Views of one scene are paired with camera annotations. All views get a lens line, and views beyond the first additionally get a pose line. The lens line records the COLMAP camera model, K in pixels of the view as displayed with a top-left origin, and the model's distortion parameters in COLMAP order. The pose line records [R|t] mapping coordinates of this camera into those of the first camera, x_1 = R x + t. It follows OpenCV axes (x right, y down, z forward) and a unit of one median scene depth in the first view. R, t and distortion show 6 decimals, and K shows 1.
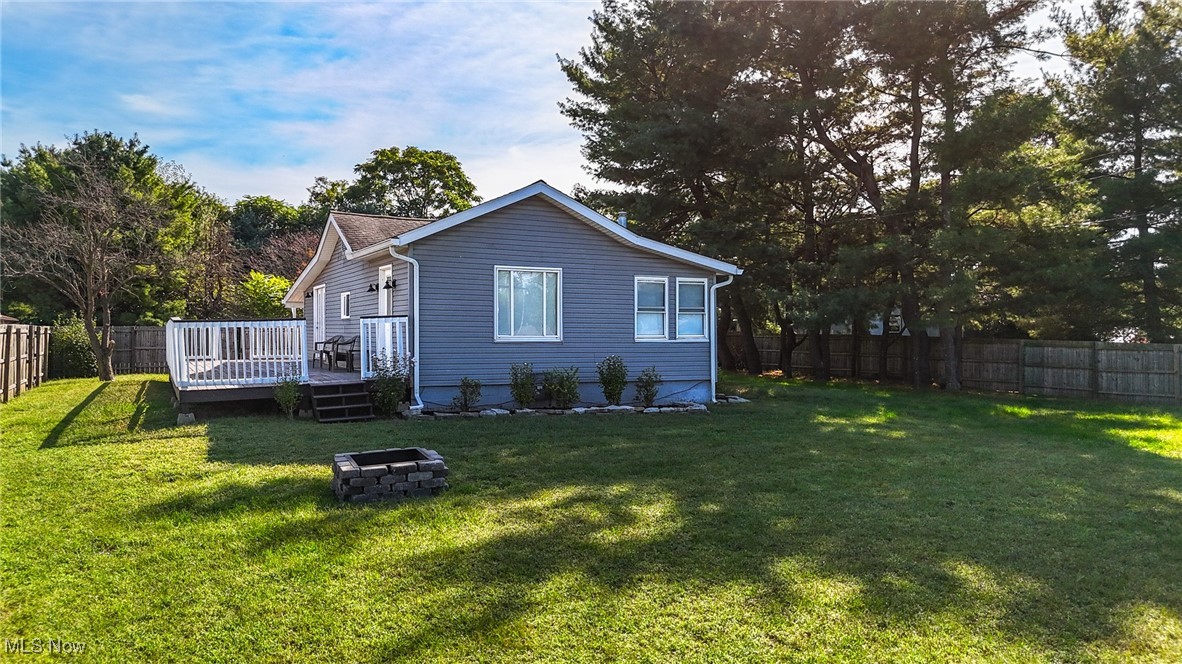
lens RADIAL K [[874.7, 0, 591.0], [0, 874.7, 332.0], [0, 0, 1]] dist [0.065766, -0.044084]
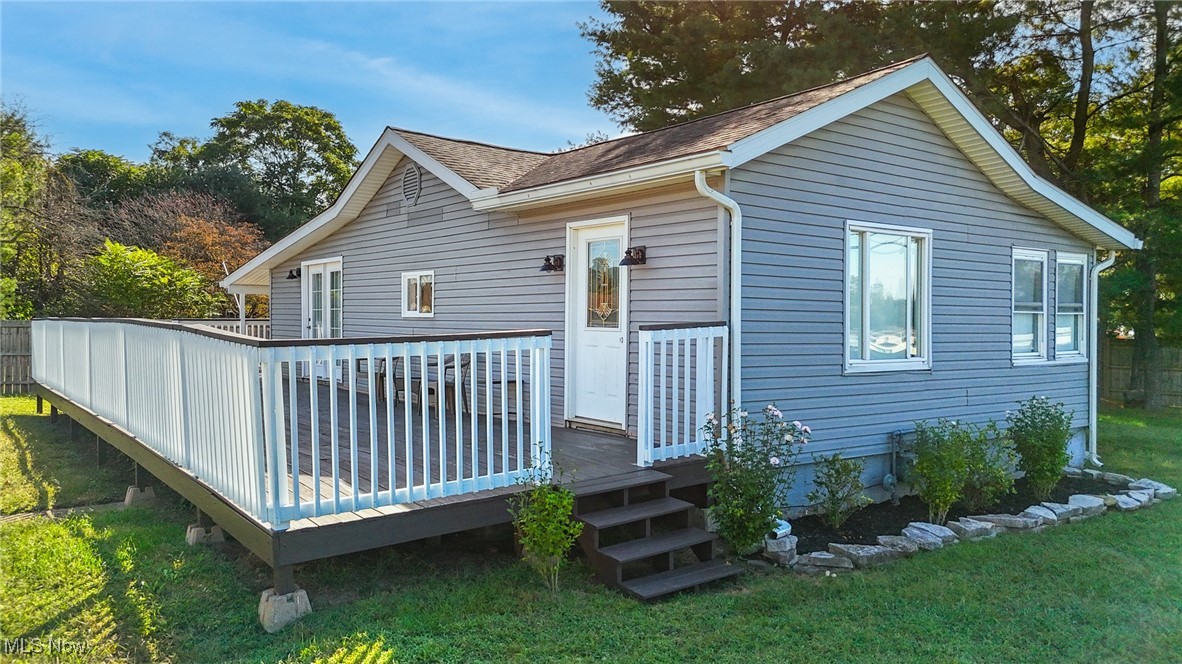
lens RADIAL K [[874.7, 0, 591.0], [0, 874.7, 332.0], [0, 0, 1]] dist [0.065766, -0.044084]
pose [[0.983231, 0.000693, 0.182366, -0.071795], [-0.004143, 0.999820, 0.018539, -0.004391], [-0.182320, -0.018983, 0.983056, 0.110918]]
